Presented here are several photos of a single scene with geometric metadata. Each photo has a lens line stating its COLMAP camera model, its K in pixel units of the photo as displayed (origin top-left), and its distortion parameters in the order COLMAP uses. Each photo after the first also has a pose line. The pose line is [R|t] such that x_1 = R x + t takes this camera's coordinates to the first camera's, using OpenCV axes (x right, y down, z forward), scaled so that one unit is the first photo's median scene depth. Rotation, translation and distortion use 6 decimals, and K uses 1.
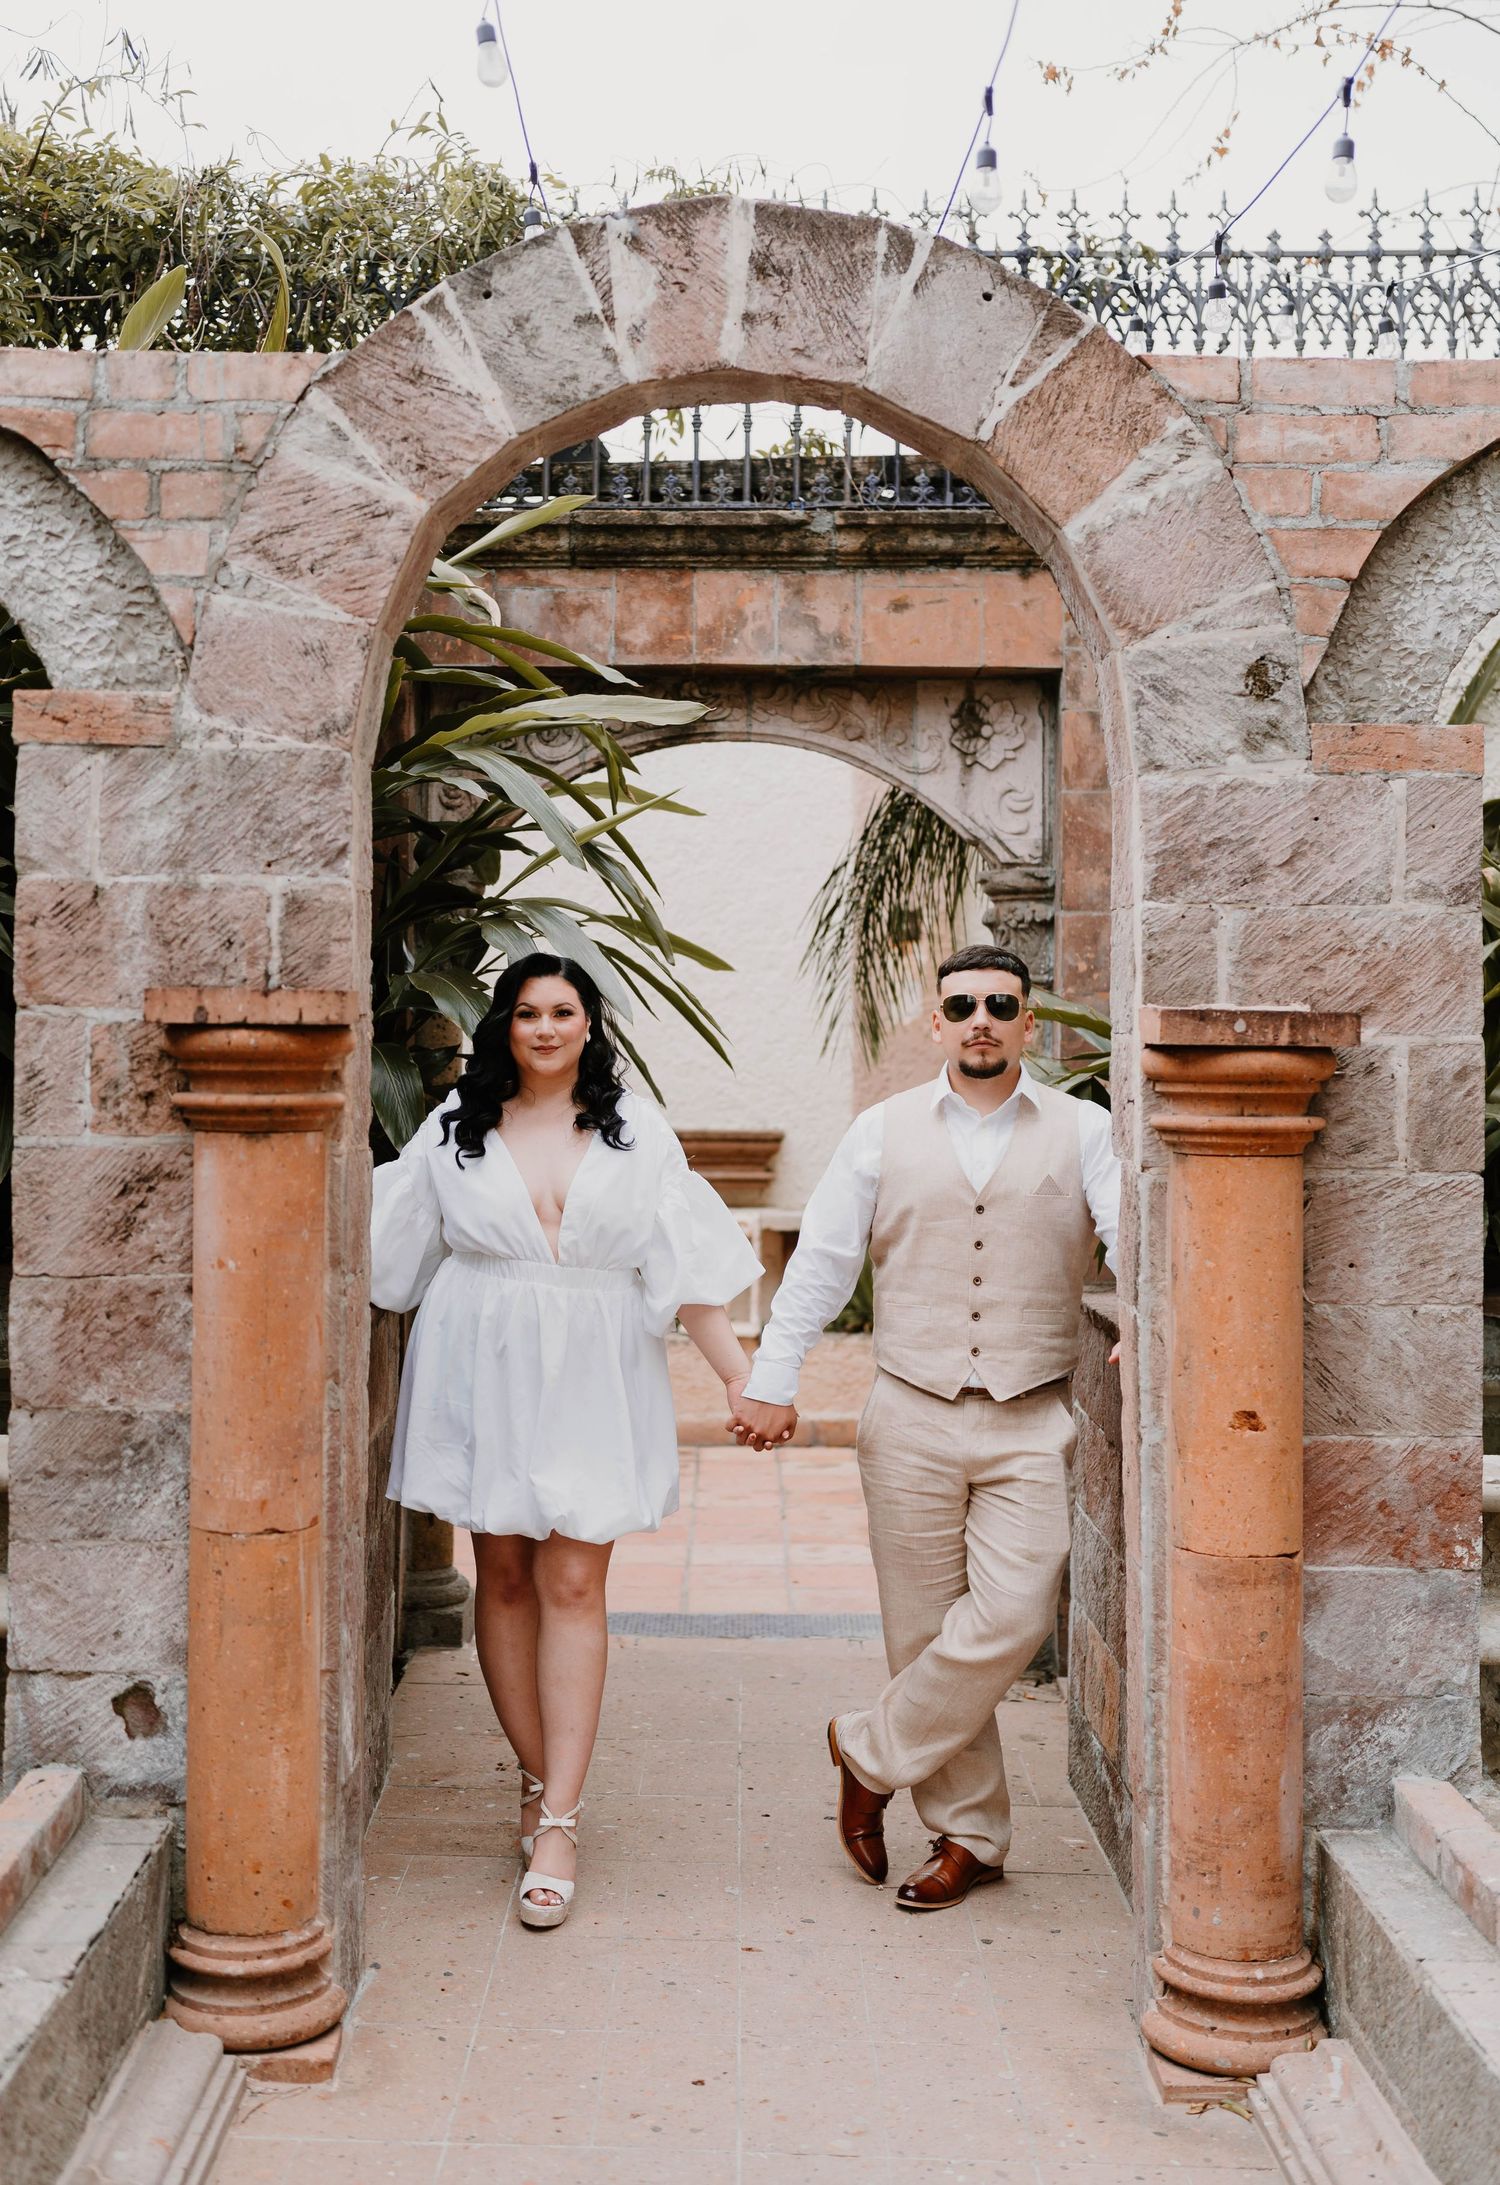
lens RADIAL K [[2234.1, 0, 746.8], [0, 2234.1, 1090.7], [0, 0, 1]] dist [0.013185, 0.000000]
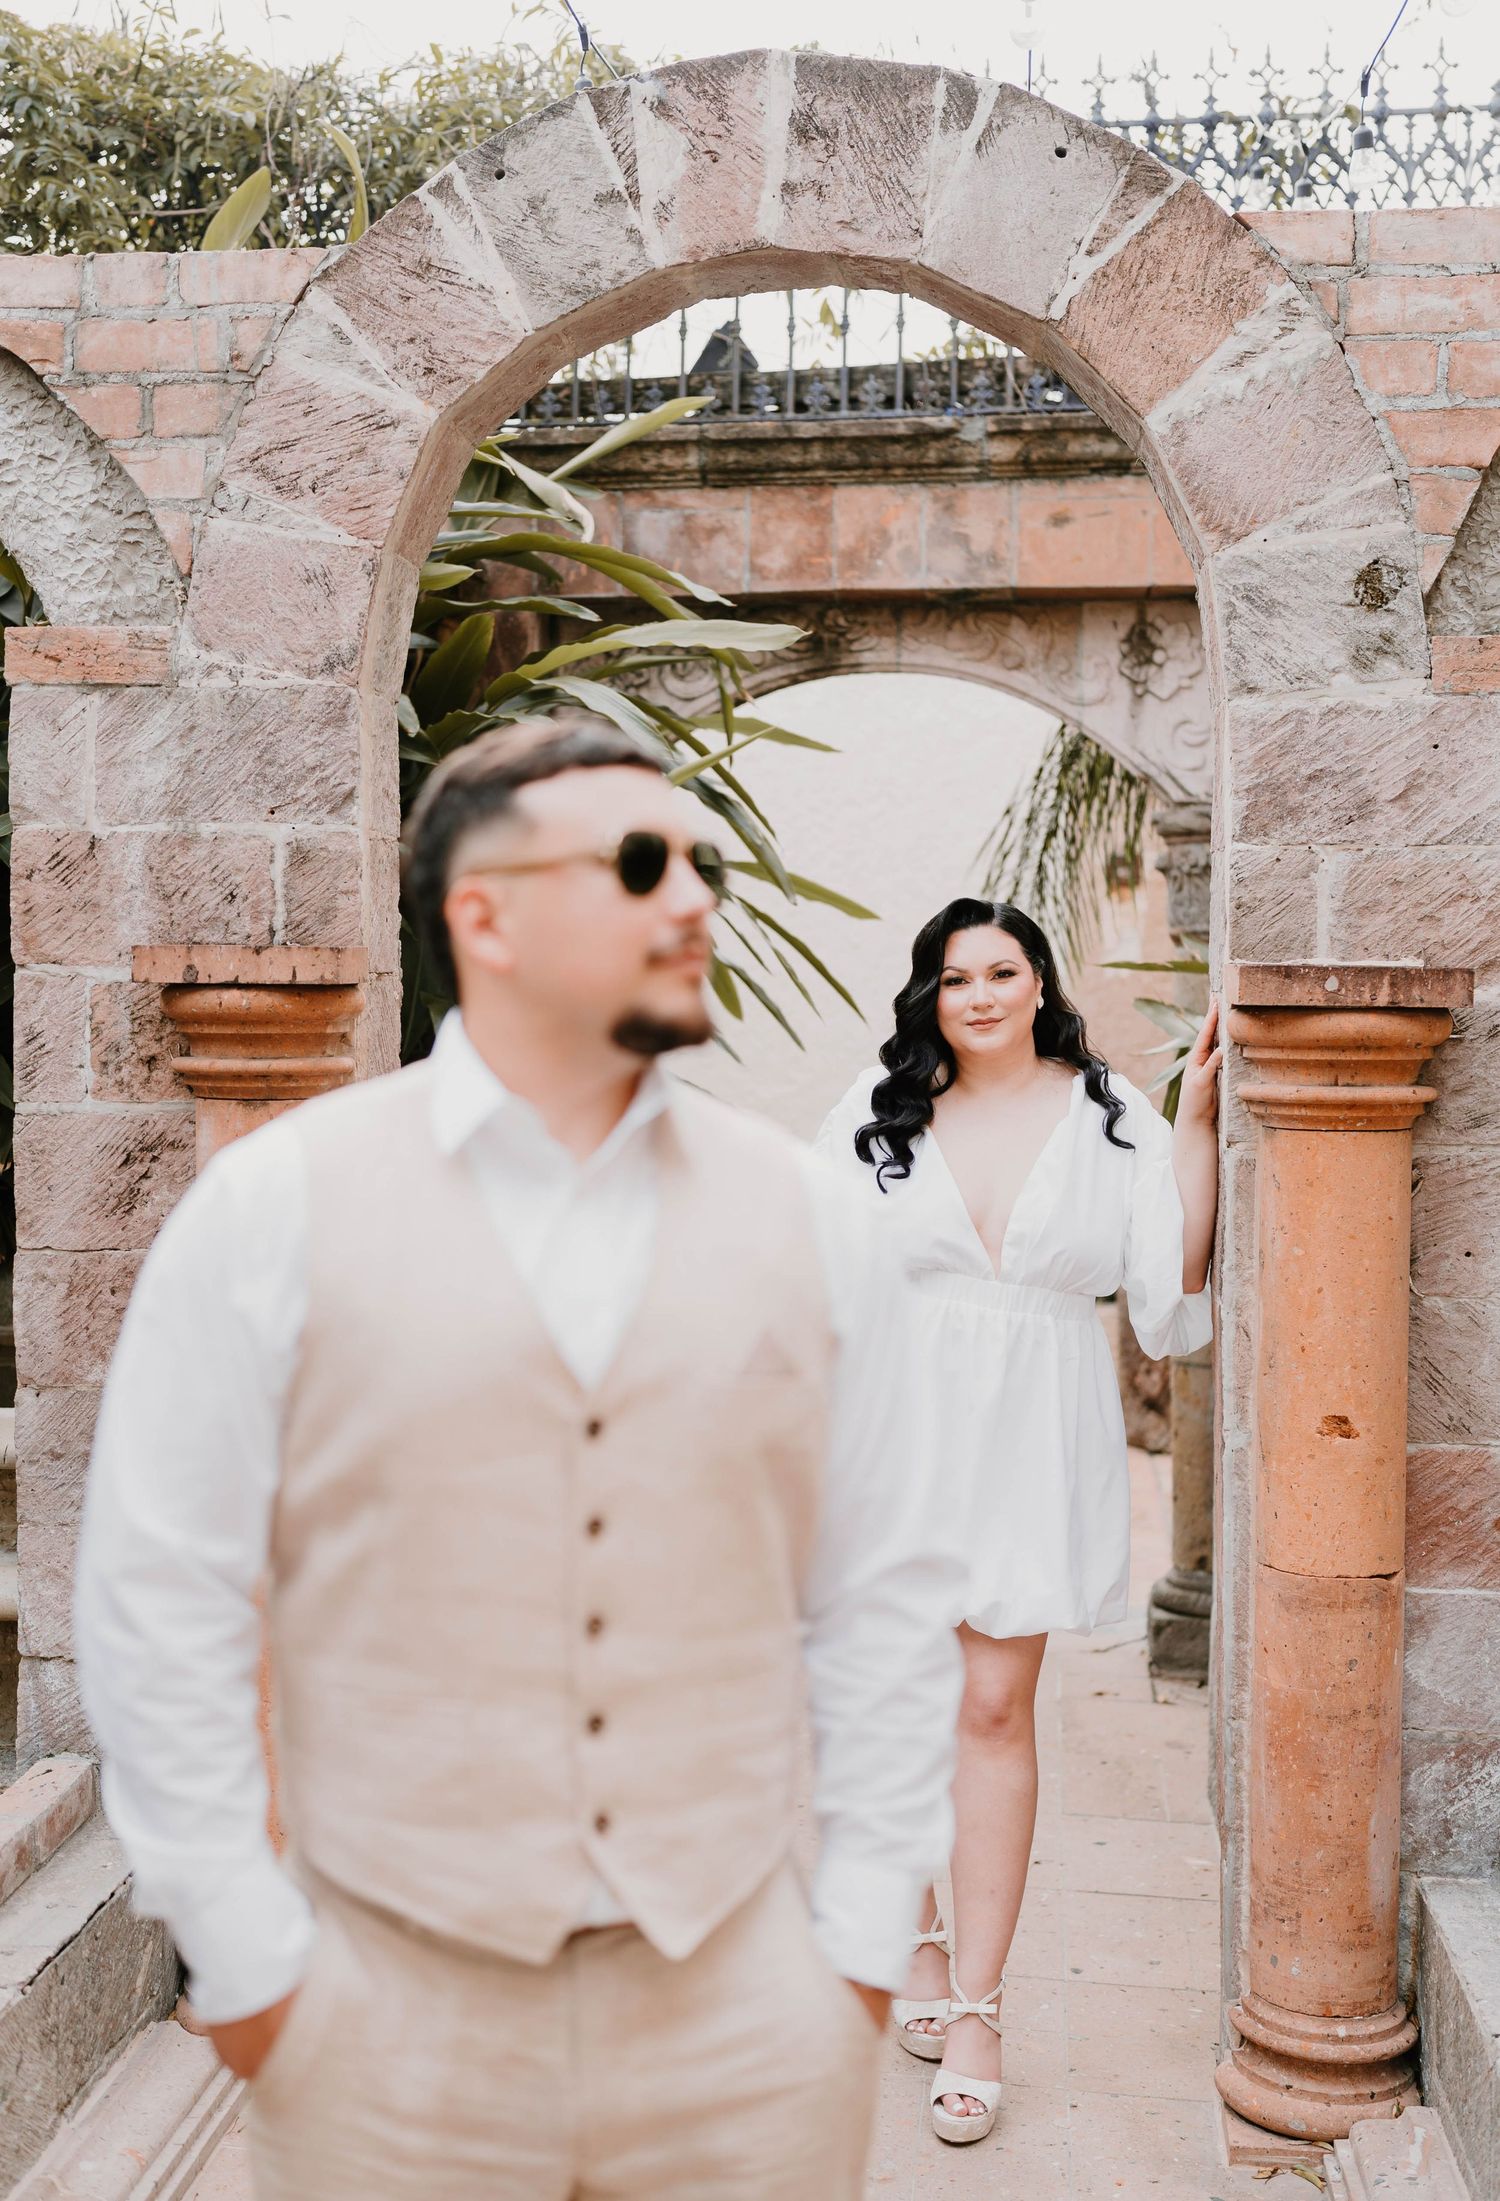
lens RADIAL K [[2250.5, 0, 825.9], [0, 2250.5, 1168.4], [0, 0, 1]] dist [0.013185, 0.000000]
pose [[0.992896, 0.008040, -0.118711, 0.125148], [-0.001245, 0.998362, 0.057205, -0.006656], [0.118977, -0.056651, 0.991280, 0.087440]]
